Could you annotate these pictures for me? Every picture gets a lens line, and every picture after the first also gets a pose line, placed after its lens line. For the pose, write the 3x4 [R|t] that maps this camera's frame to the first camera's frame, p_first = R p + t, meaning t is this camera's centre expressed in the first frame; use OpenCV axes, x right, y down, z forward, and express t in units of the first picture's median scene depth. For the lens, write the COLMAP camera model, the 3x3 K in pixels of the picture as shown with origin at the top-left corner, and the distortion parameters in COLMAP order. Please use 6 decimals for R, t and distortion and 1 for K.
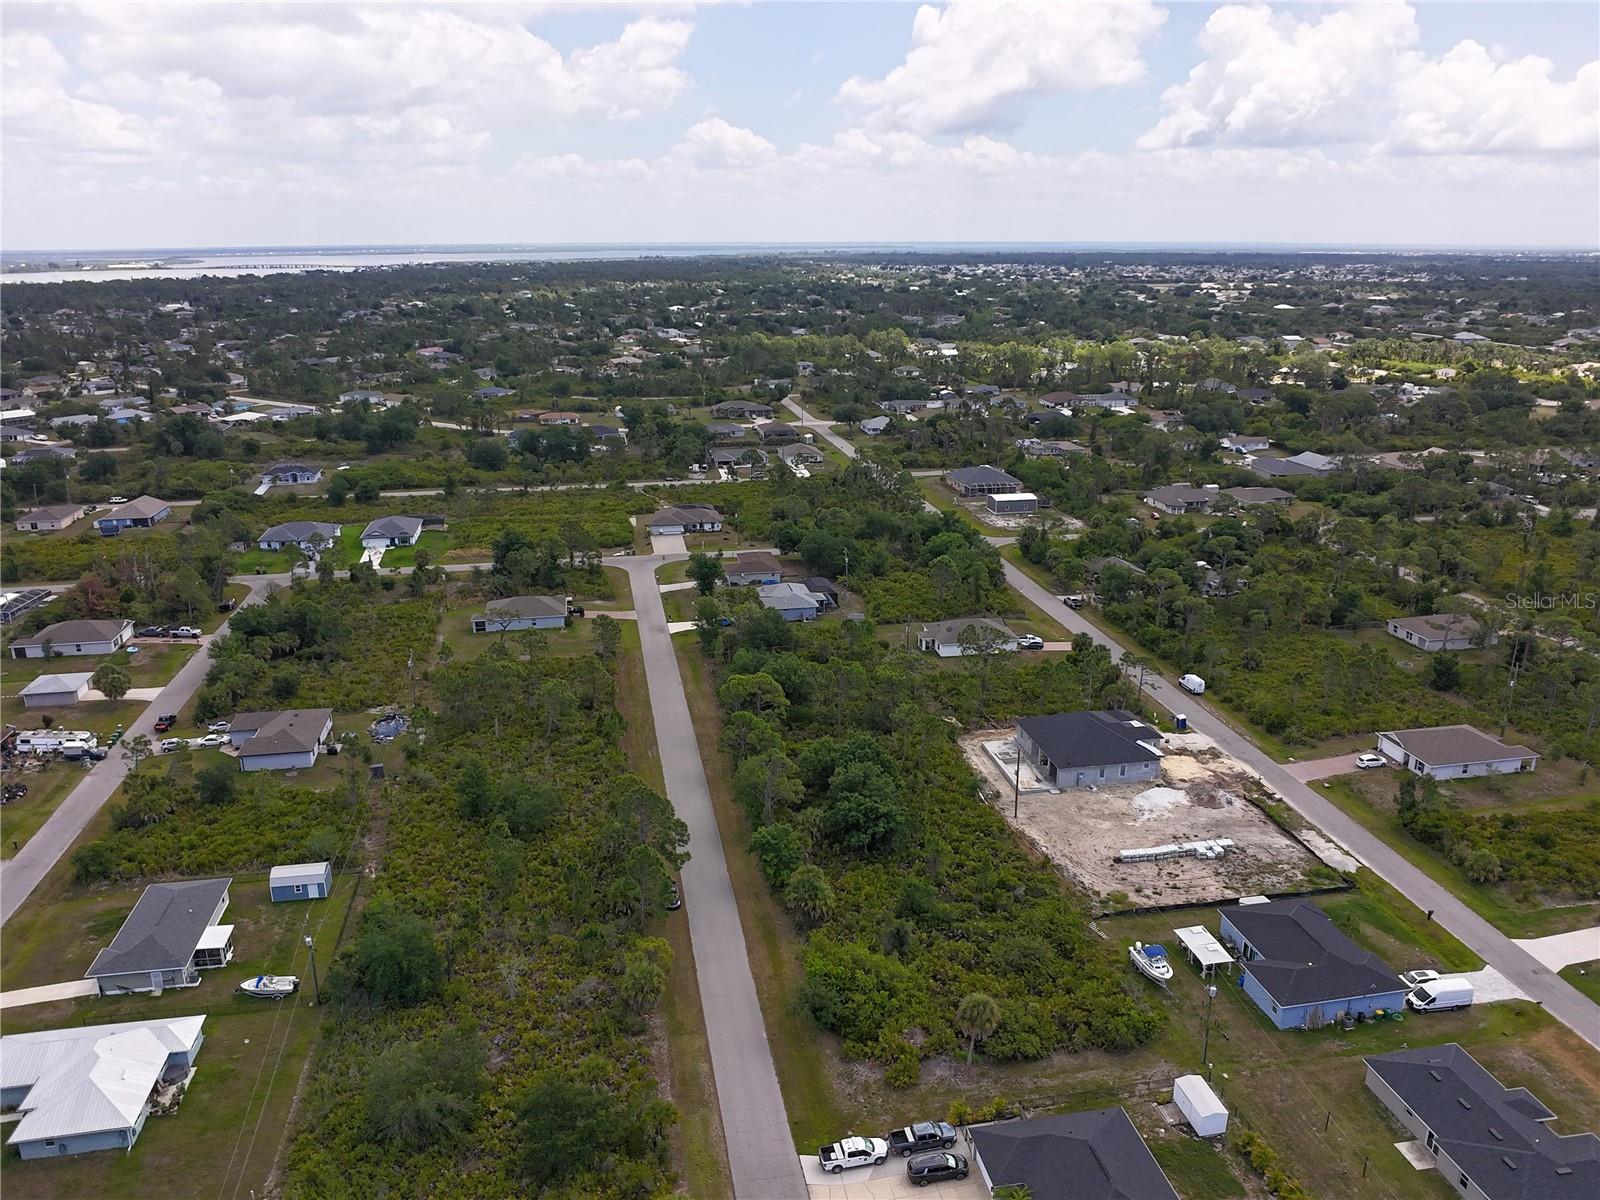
lens RADIAL K [[1190.3, 0, 802.6], [0, 1190.3, 589.7], [0, 0, 1]] dist [-0.024231, -0.019791]
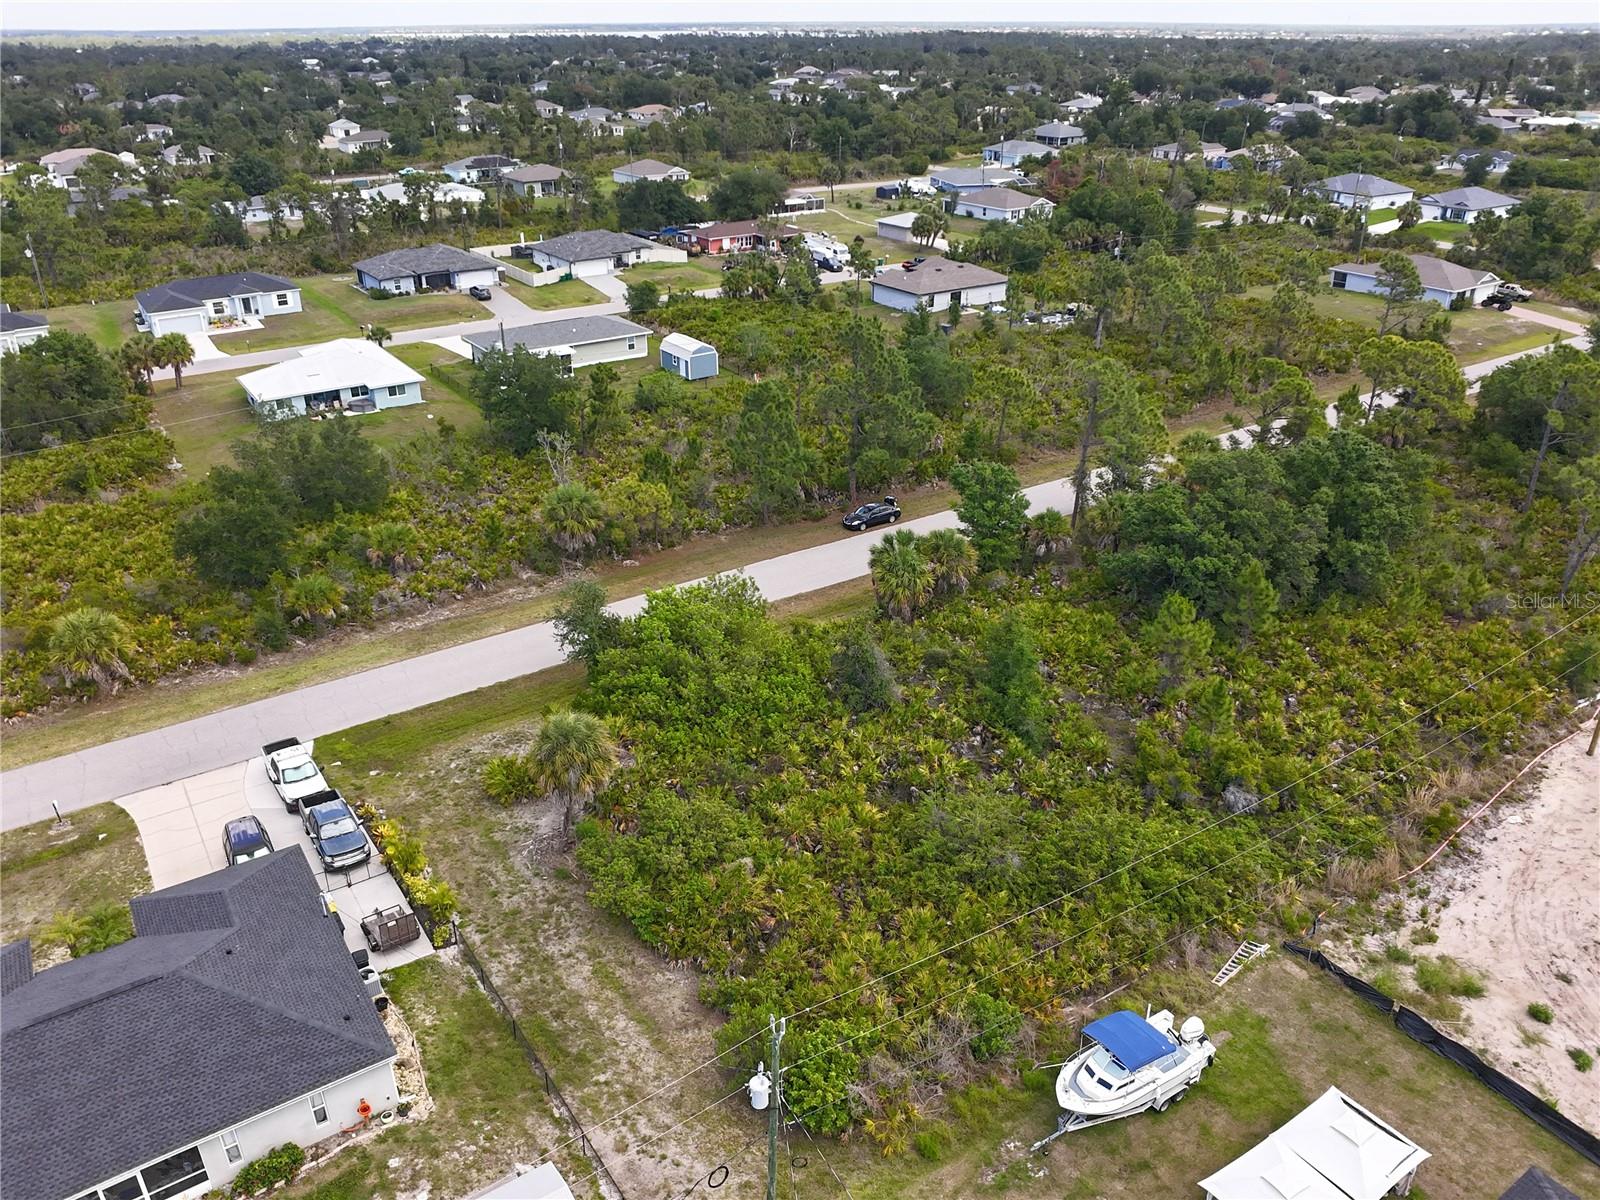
lens RADIAL K [[1190.3, 0, 802.6], [0, 1190.3, 589.7], [0, 0, 1]] dist [-0.024231, -0.019791]
pose [[0.399954, 0.400173, -0.824560, 0.364426], [-0.260459, 0.912182, 0.316361, 0.085775], [0.878748, 0.088234, 0.469060, 0.574677]]
